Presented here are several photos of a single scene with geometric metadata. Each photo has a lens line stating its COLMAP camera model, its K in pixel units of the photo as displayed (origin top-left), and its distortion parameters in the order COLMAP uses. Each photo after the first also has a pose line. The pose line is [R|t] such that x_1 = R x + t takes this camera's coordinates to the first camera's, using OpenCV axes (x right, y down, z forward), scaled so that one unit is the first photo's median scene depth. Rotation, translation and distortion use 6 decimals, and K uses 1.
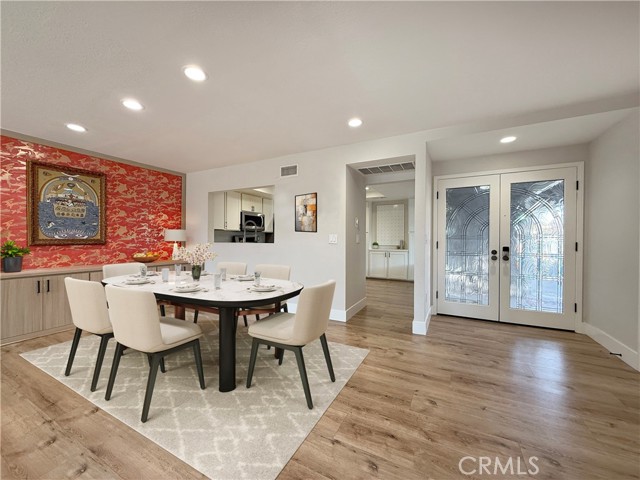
lens RADIAL K [[253.6, 0, 313.6], [0, 253.6, 239.3], [0, 0, 1]] dist [-0.000123, 0.000118]
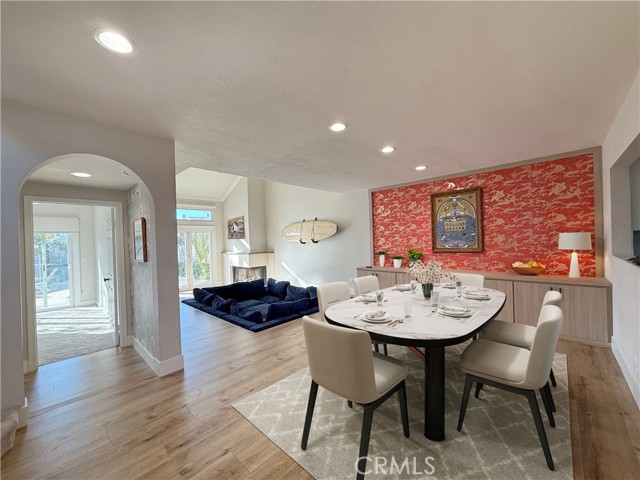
lens RADIAL K [[255.4, 0, 320.0], [0, 255.4, 240.0], [0, 0, 1]] dist [-0.002420, -0.000203]
pose [[-0.250746, -0.036865, -0.967351, 0.369030], [0.001617, 0.999257, -0.038500, 0.006777], [0.968052, -0.011218, -0.250500, 0.584229]]
